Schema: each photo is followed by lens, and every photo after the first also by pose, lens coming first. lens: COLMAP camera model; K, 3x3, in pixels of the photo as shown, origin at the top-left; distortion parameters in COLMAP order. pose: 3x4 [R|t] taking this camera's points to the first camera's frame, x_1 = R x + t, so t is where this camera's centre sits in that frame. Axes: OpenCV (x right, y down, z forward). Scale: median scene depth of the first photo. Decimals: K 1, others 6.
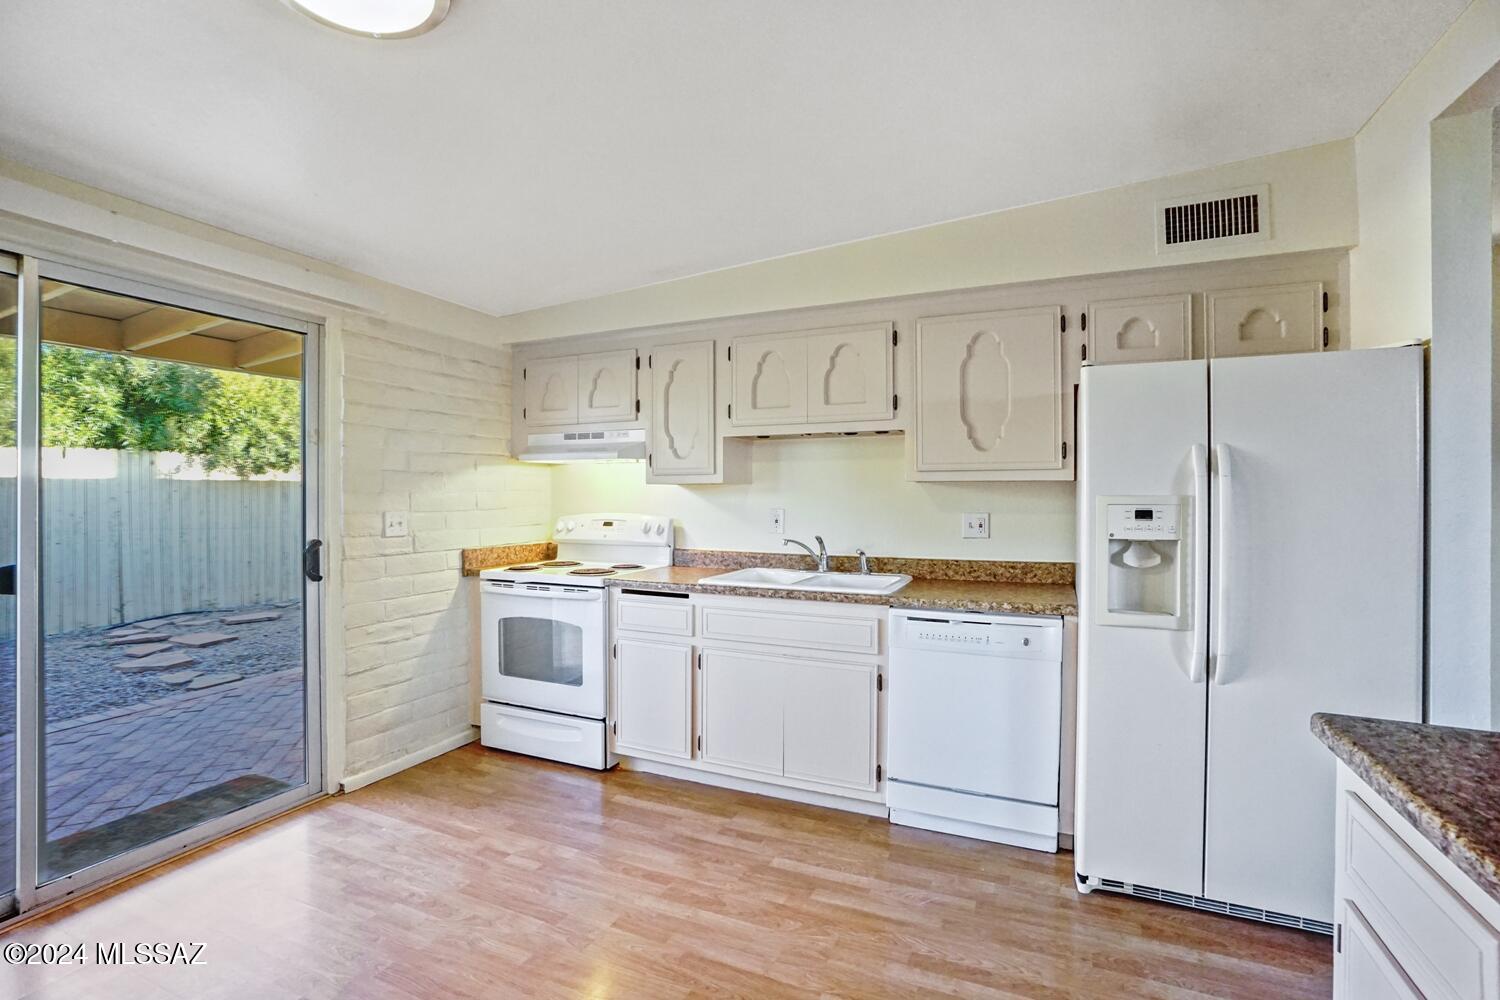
lens RADIAL K [[675.8, 0, 750.0], [0, 675.8, 500.0], [0, 0, 1]] dist [-0.064852, 0.021734]
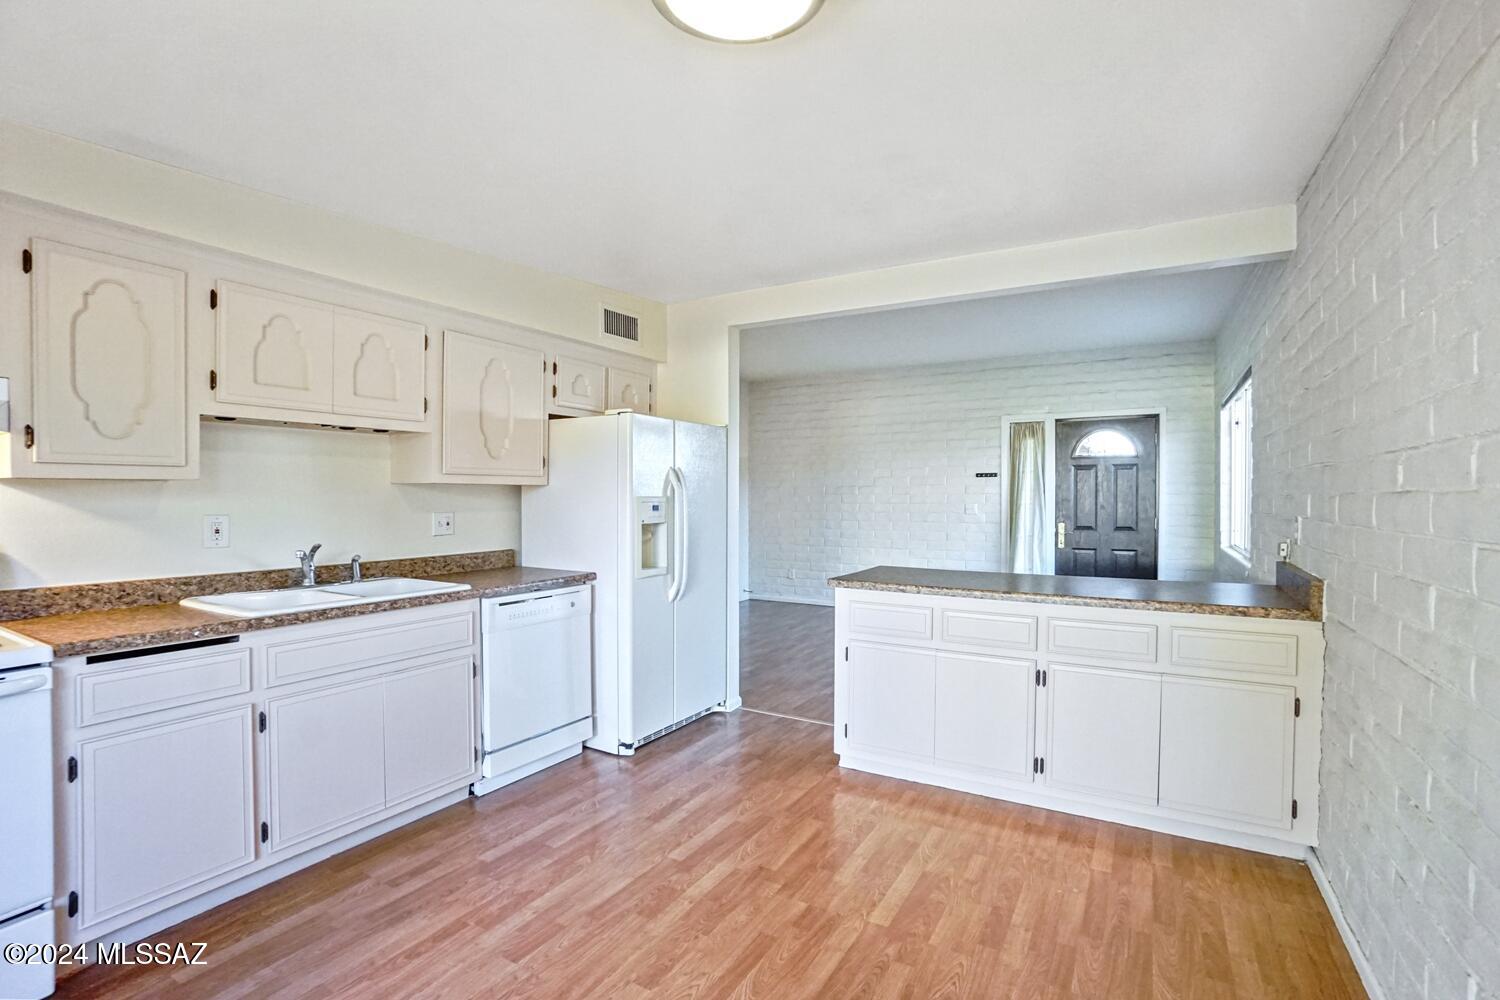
lens RADIAL K [[688.2, 0, 770.1], [0, 688.2, 504.1], [0, 0, 1]] dist [-0.069851, 0.027875]
pose [[0.094368, -0.014797, 0.995427, -0.744765], [0.004995, 0.999884, 0.014389, -0.007291], [-0.995525, 0.003614, 0.094431, 0.373642]]
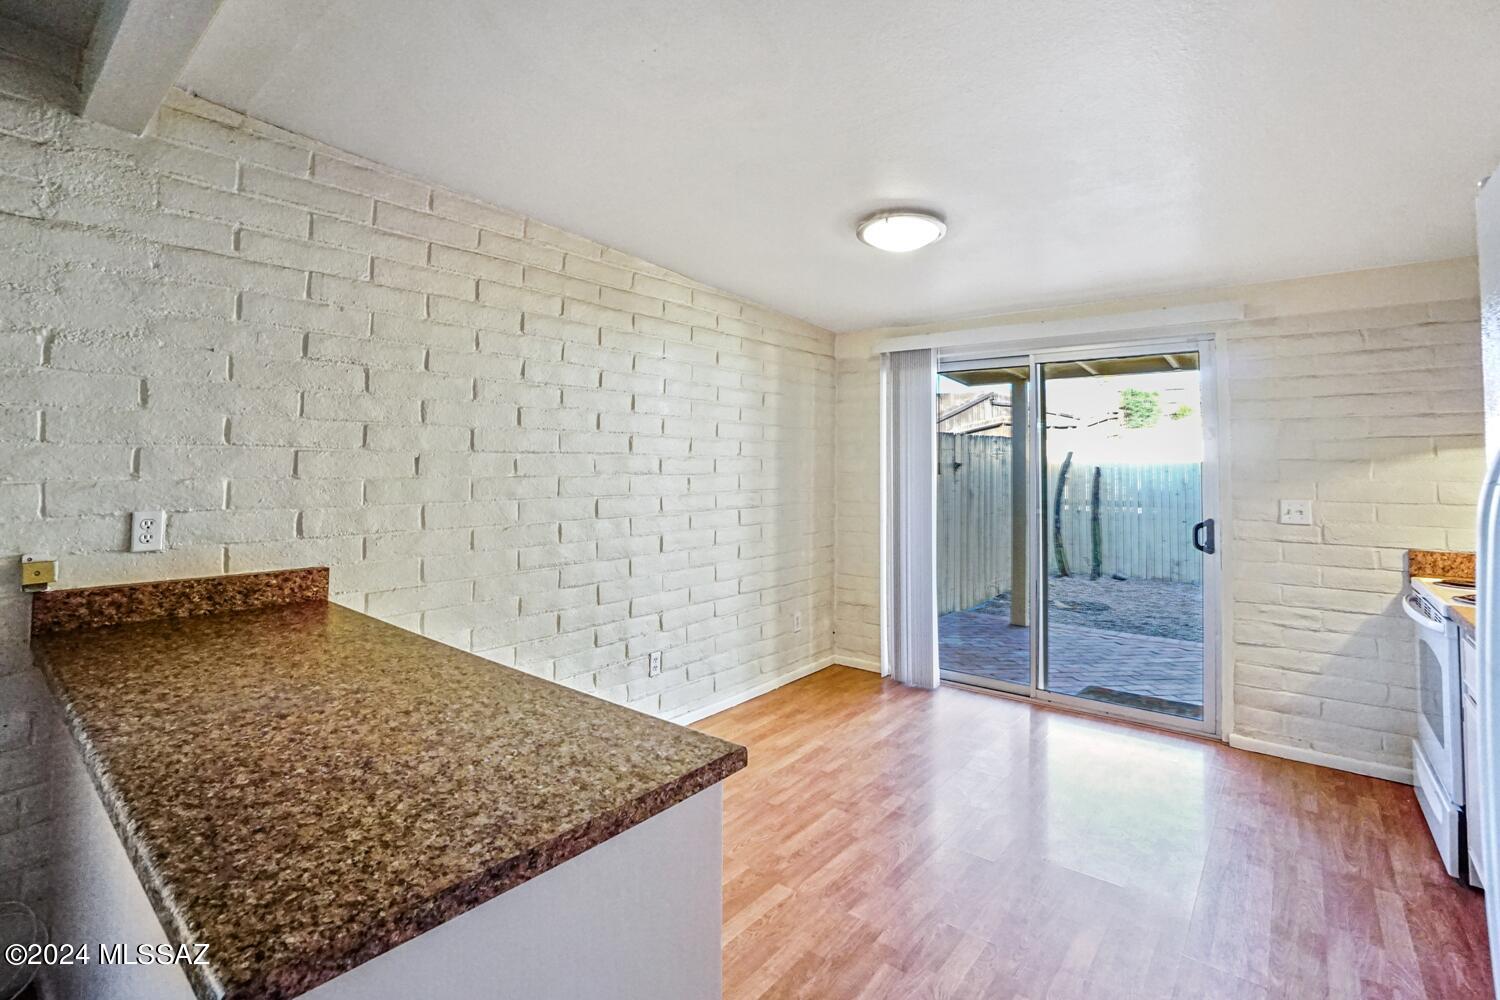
lens RADIAL K [[685.4, 0, 756.7], [0, 685.4, 440.7], [0, 0, 1]] dist [-0.064719, 0.022918]
pose [[-0.249215, -0.038471, -0.967684, 0.693799], [-0.014383, 0.999247, -0.036022, -0.025598], [0.968341, 0.004941, -0.249581, 0.481026]]
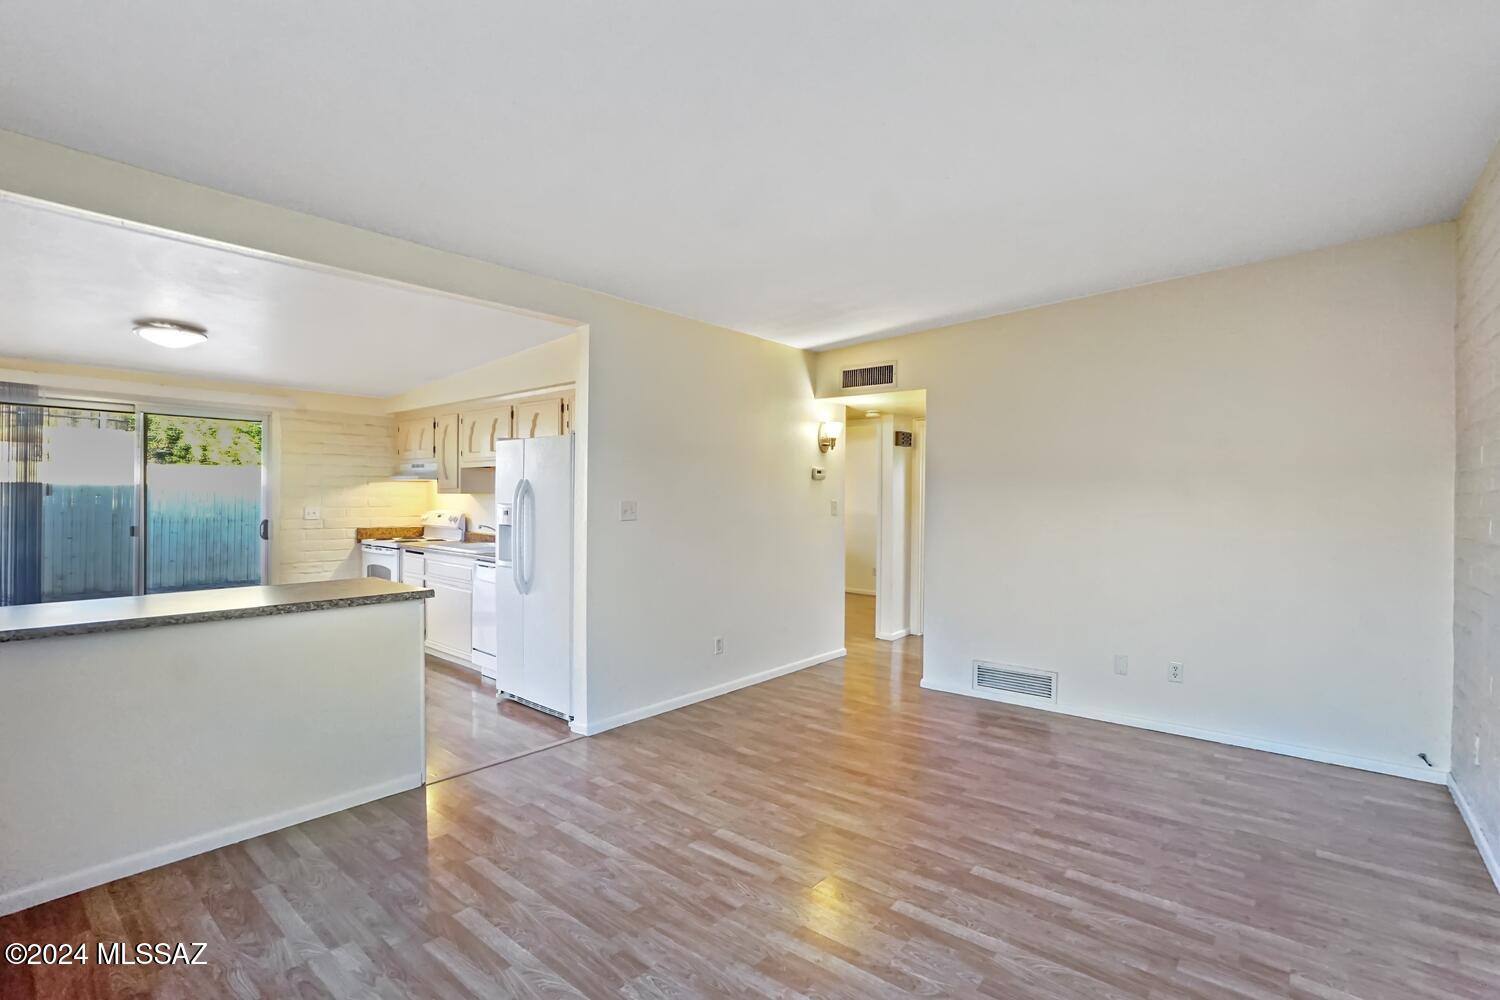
lens RADIAL K [[675.8, 0, 750.0], [0, 675.8, 500.0], [0, 0, 1]] dist [-0.064852, 0.021734]
pose [[0.965865, 0.011200, -0.258804, 1.286119], [-0.013409, 0.999887, -0.006772, -0.006435], [0.258699, 0.010011, 0.965906, -0.571656]]
